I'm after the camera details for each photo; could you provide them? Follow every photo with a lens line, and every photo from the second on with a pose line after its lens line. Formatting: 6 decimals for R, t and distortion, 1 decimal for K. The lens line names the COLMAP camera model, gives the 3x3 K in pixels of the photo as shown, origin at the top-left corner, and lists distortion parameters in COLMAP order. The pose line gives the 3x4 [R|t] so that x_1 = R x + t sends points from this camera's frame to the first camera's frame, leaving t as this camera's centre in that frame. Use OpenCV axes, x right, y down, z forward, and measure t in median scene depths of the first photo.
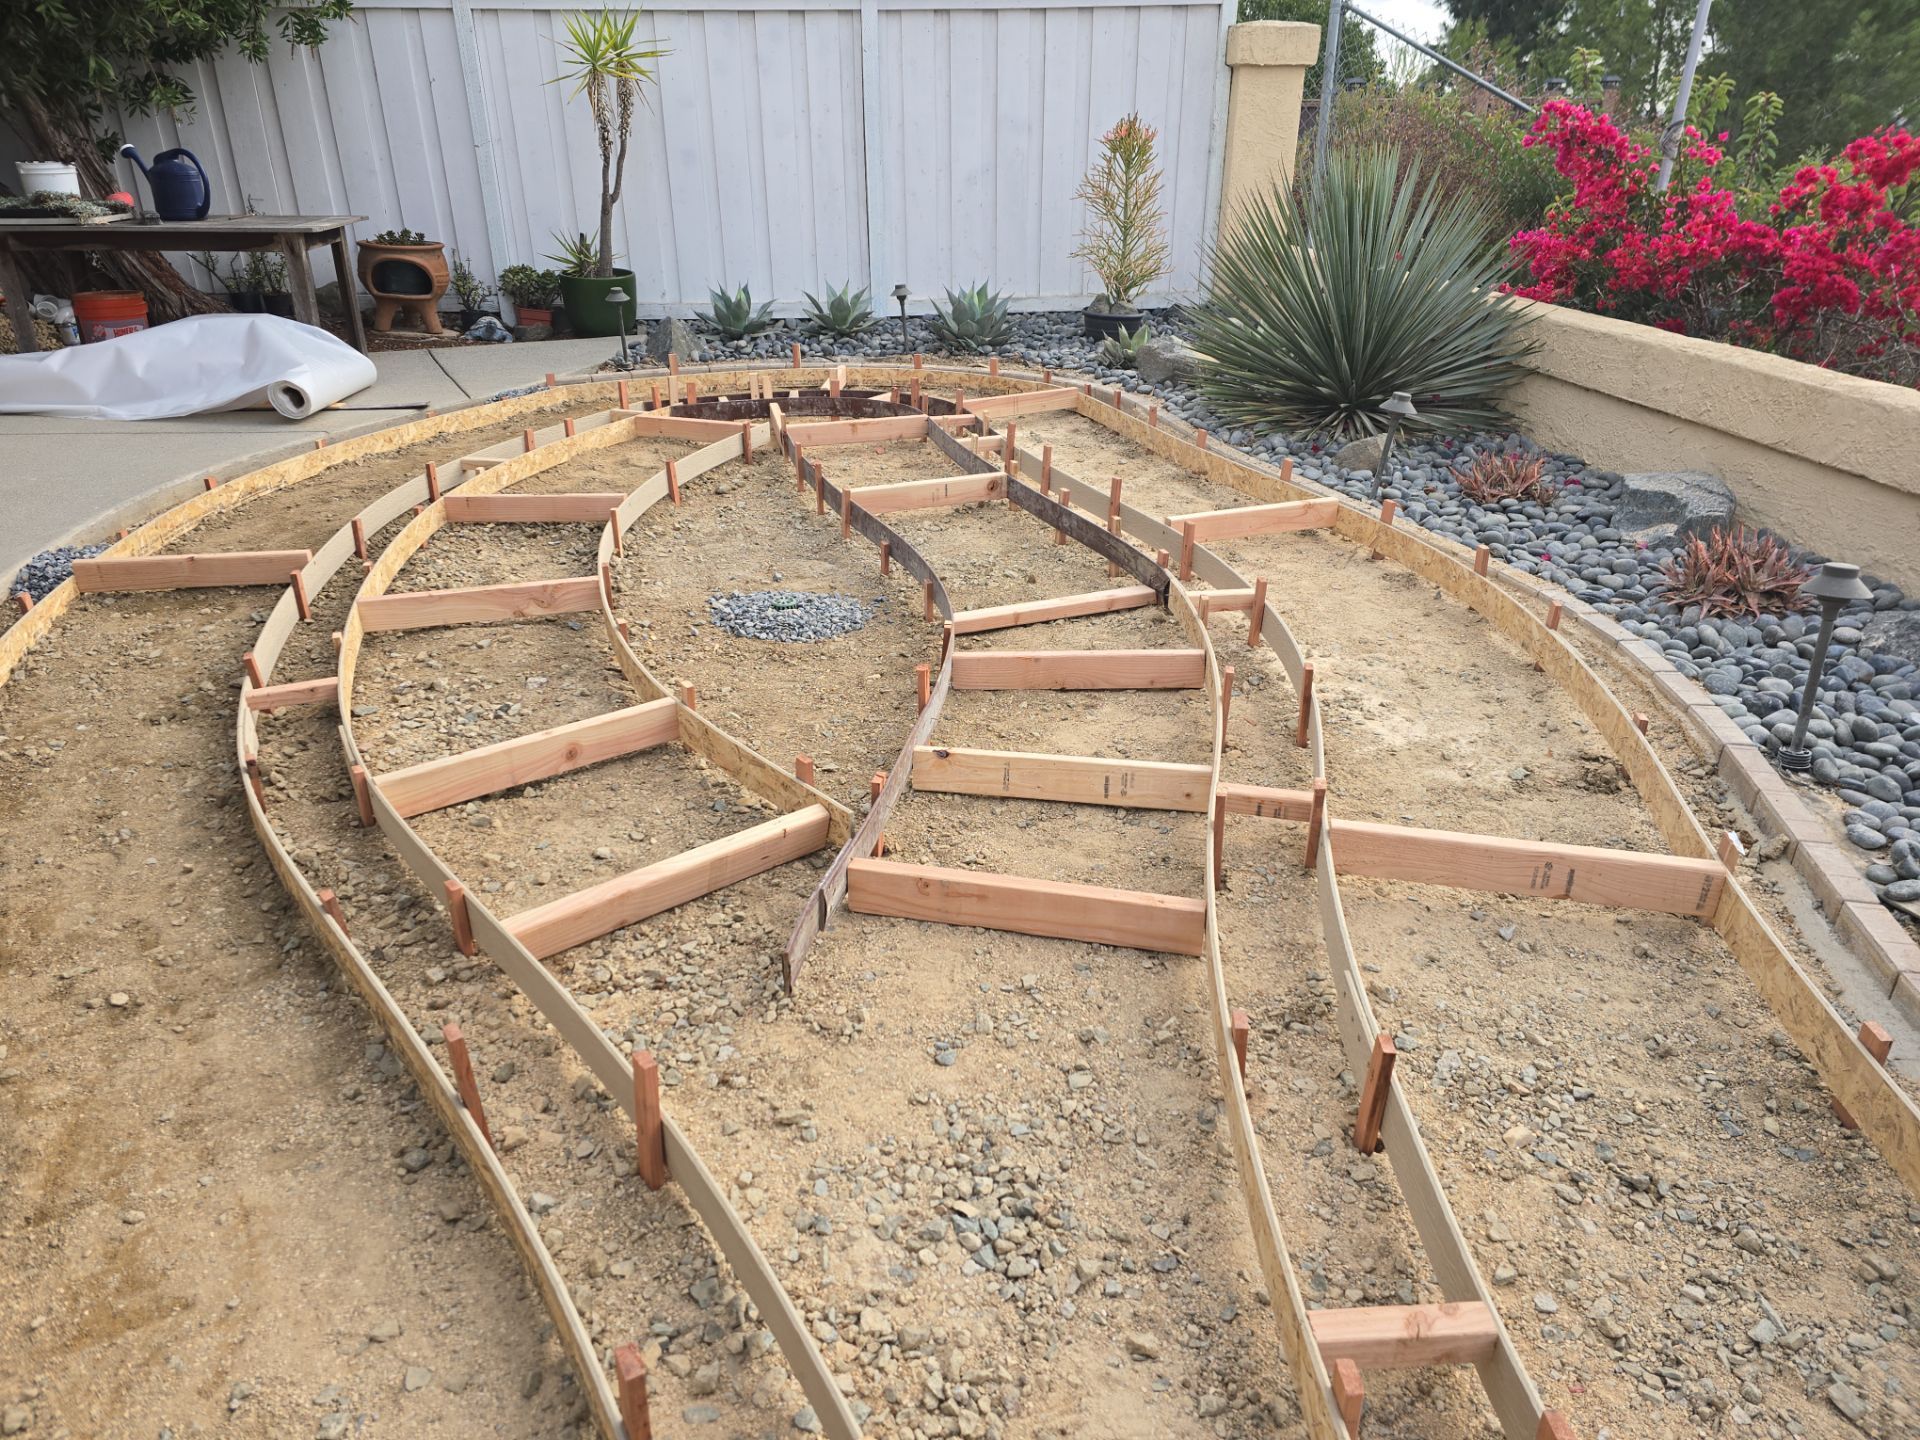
lens RADIAL K [[1282.9, 0, 956.5], [0, 1282.9, 720.3], [0, 0, 1]] dist [0.085490, -0.088104]
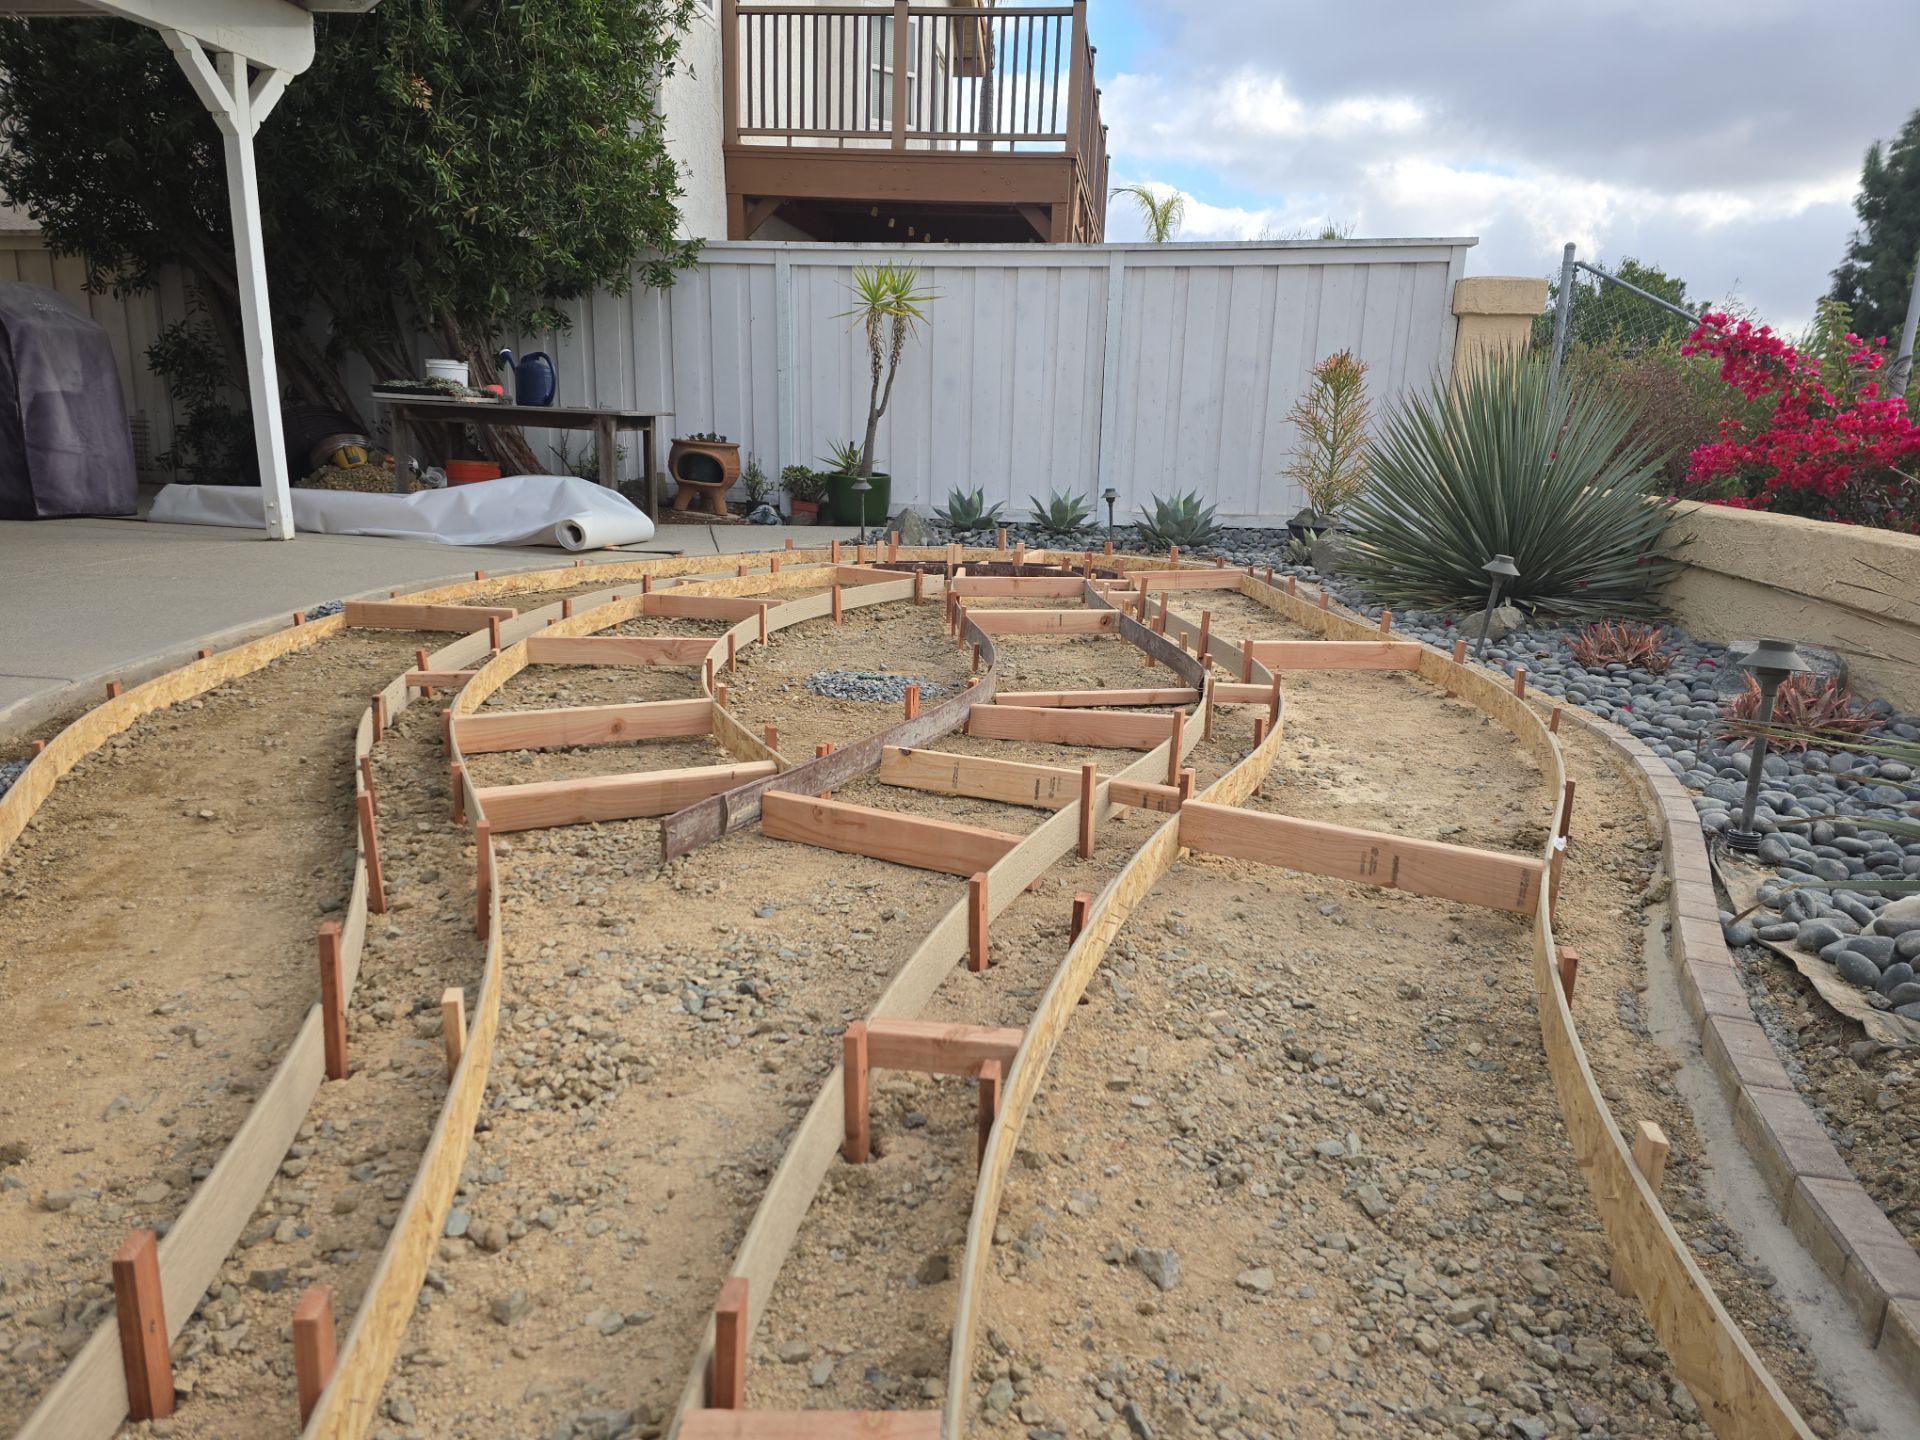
lens RADIAL K [[1282.9, 0, 956.5], [0, 1282.9, 720.3], [0, 0, 1]] dist [0.085490, -0.088104]
pose [[0.965404, 0.087789, -0.245538, 0.121153], [-0.135908, 0.973015, -0.186471, 0.080430], [0.222542, 0.213390, 0.951283, -0.029430]]
